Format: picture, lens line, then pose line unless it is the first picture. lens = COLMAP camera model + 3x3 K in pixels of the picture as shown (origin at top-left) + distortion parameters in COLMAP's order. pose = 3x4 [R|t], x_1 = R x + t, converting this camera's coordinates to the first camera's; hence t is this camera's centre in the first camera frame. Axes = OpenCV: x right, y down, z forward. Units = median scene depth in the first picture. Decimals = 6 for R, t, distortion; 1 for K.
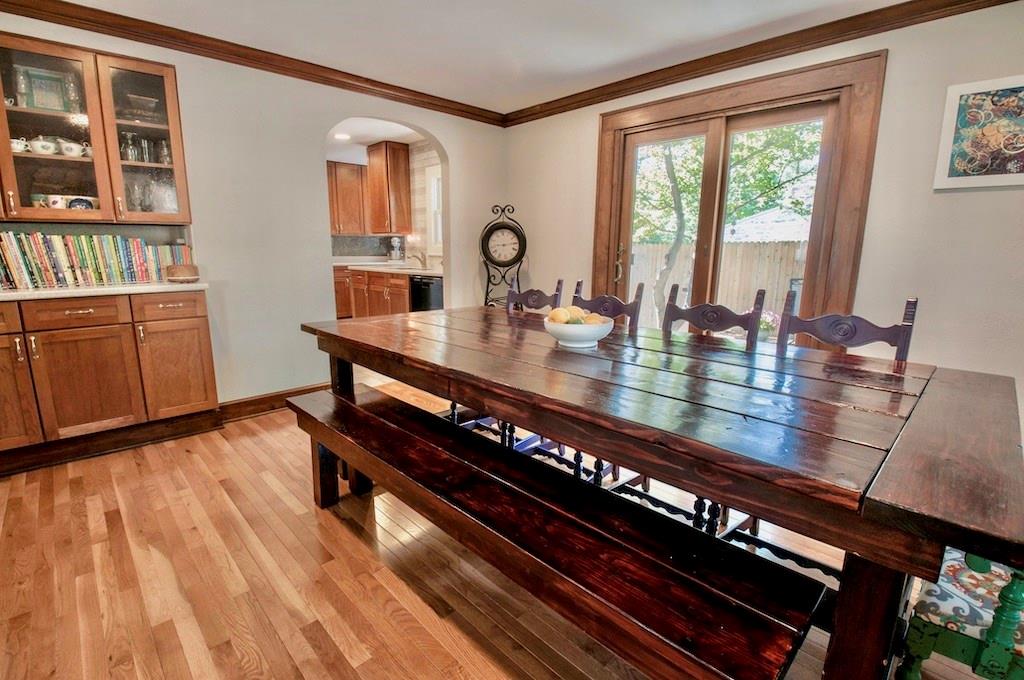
lens RADIAL K [[459.6, 0, 499.6], [0, 459.6, 356.8], [0, 0, 1]] dist [-0.023068, -0.005749]
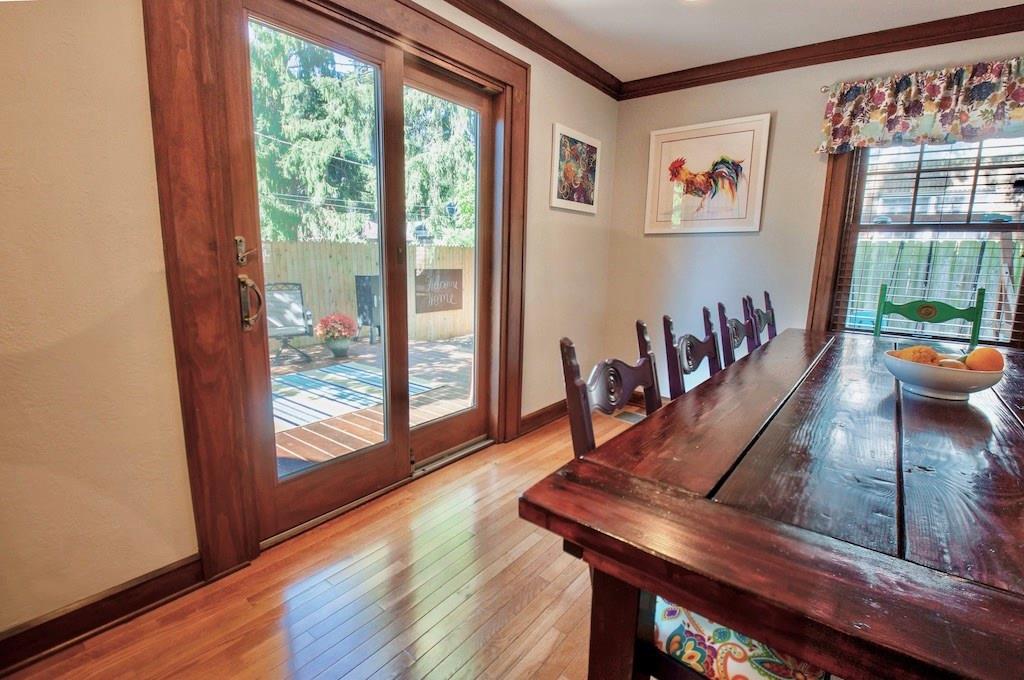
lens RADIAL K [[475.4, 0, 506.1], [0, 475.4, 350.2], [0, 0, 1]] dist [-0.030633, -0.002340]
pose [[-0.141165, -0.188330, 0.971907, -0.251688], [0.206993, 0.954424, 0.215007, -0.225690], [-0.968104, 0.231530, -0.095748, 0.988105]]
